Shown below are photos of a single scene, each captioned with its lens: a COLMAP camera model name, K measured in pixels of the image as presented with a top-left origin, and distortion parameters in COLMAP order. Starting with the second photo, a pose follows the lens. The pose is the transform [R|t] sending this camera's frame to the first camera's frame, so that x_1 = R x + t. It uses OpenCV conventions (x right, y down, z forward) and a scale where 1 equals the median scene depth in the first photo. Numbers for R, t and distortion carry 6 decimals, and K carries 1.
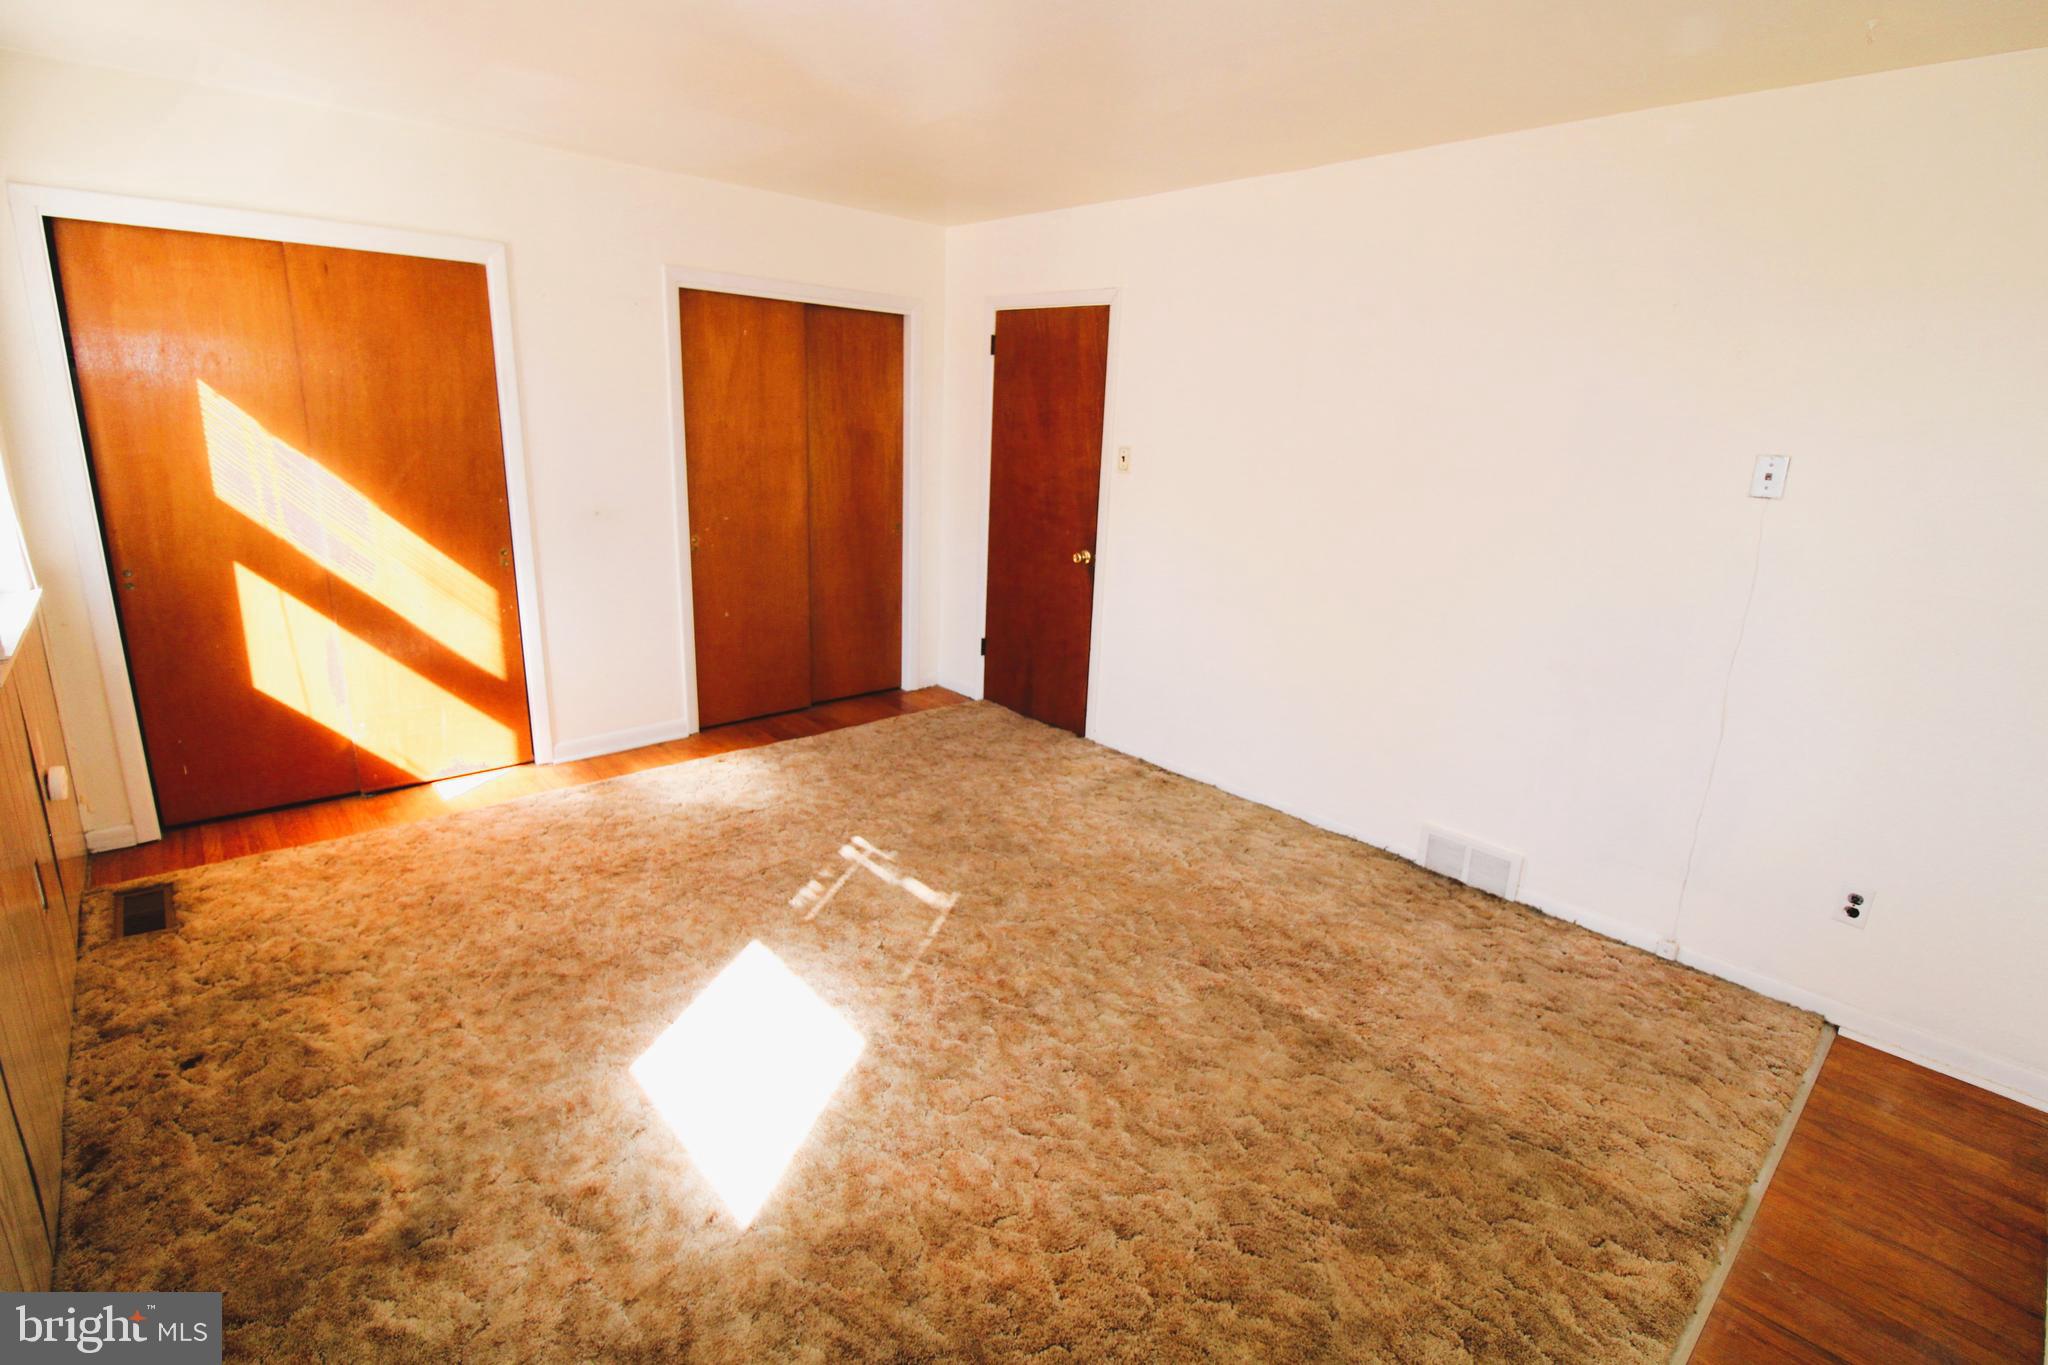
lens RADIAL K [[994.0, 0, 1024.0], [0, 994.0, 682.5], [0, 0, 1]] dist [0.001617, -0.000368]
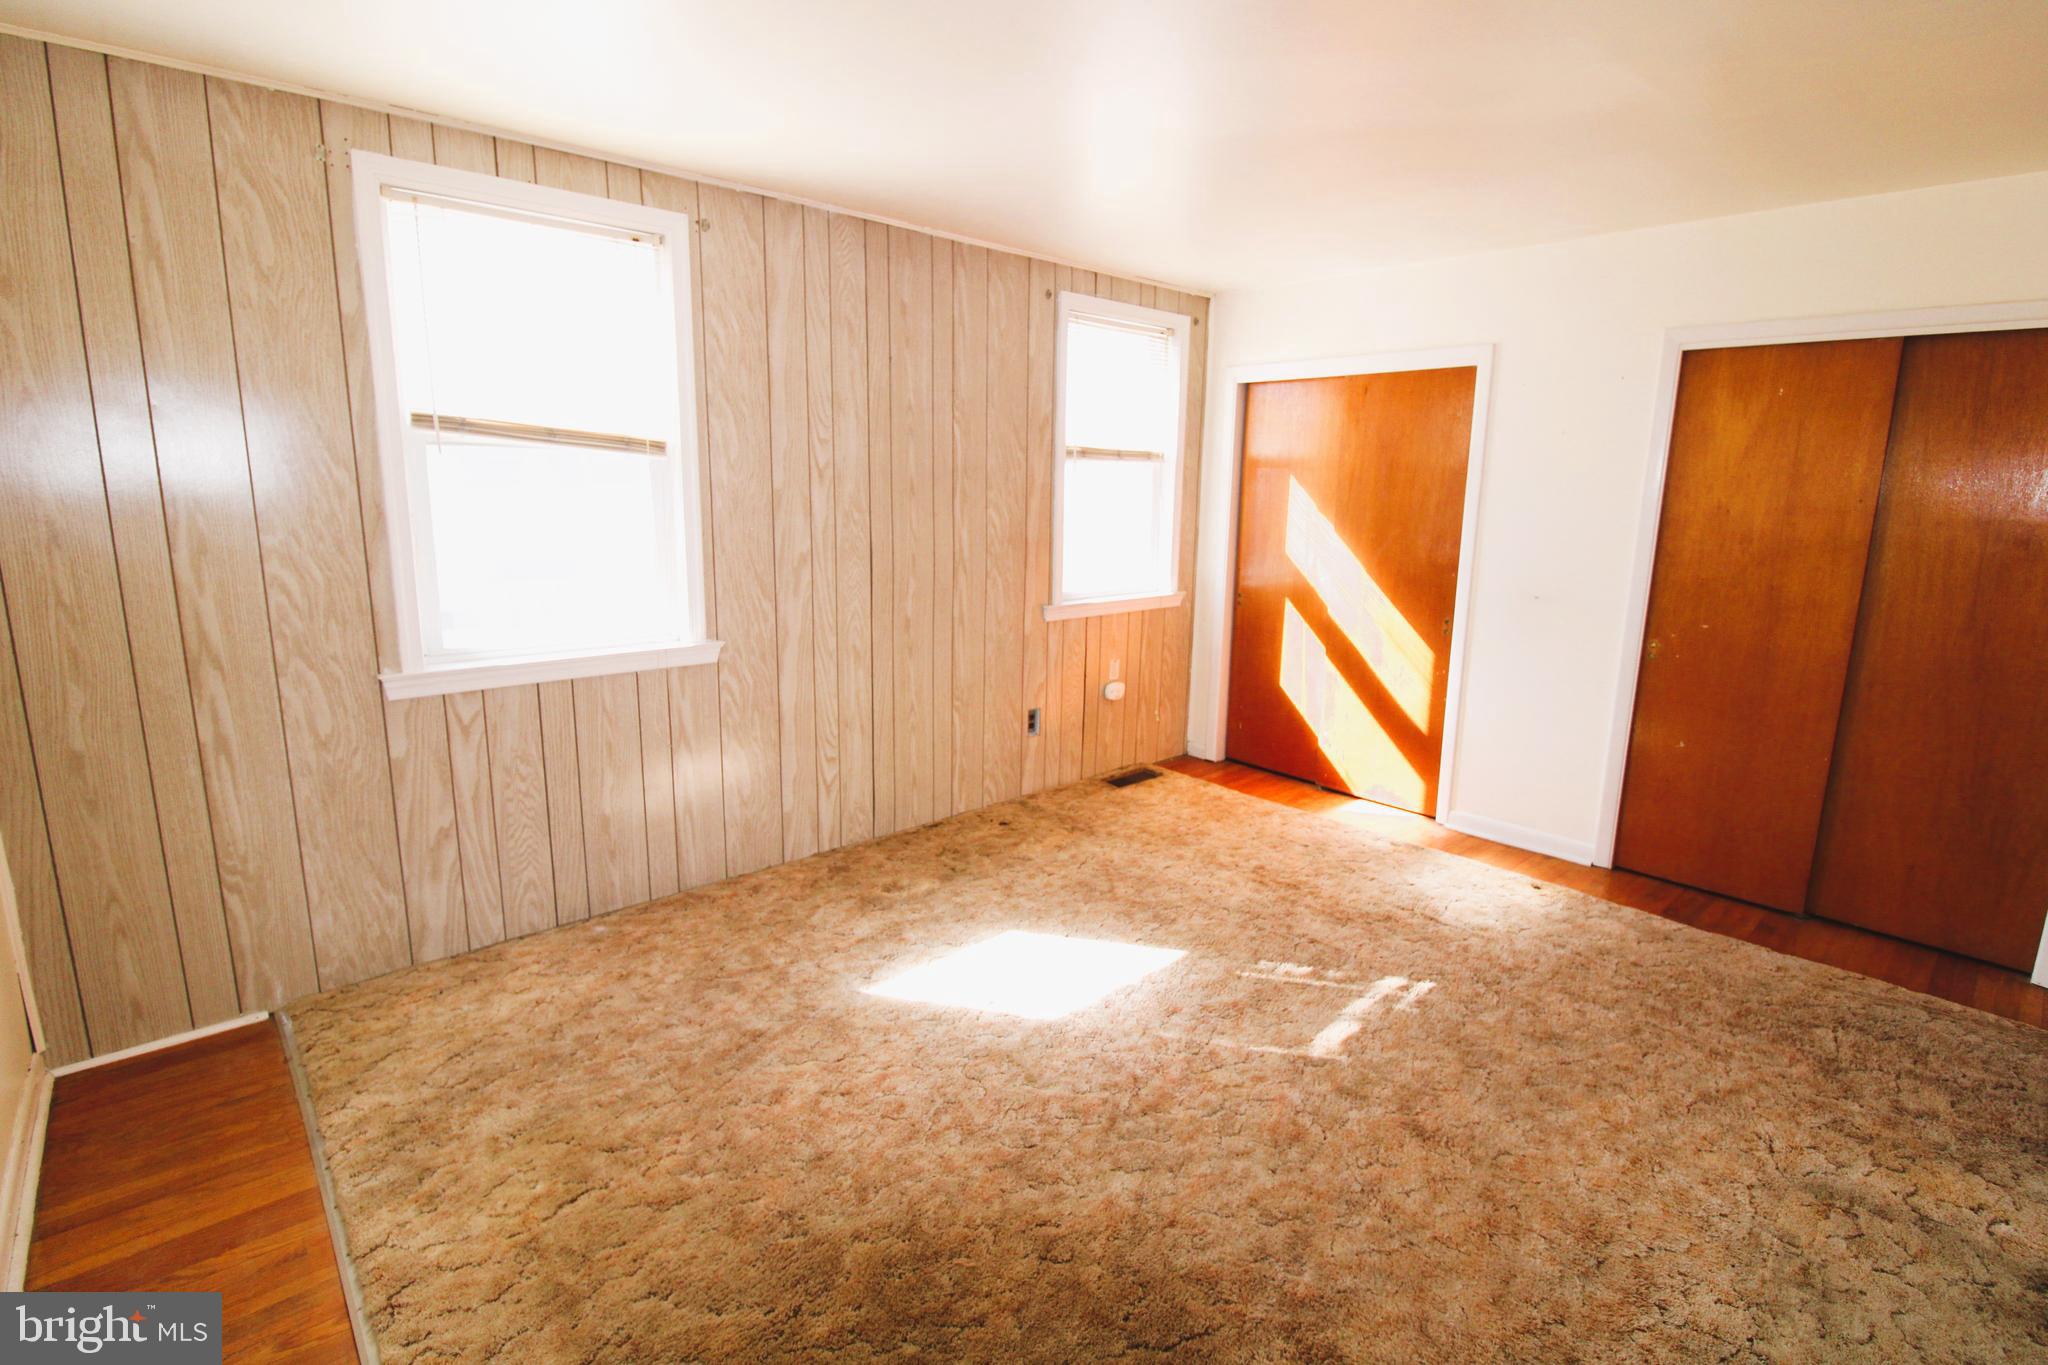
lens RADIAL K [[994.0, 0, 1024.0], [0, 994.0, 682.5], [0, 0, 1]] dist [0.001617, -0.000368]
pose [[-0.042583, 0.157054, -0.986671, 0.653435], [-0.279350, 0.946307, 0.162685, -0.127614], [0.959245, 0.282554, 0.003576, 0.623232]]
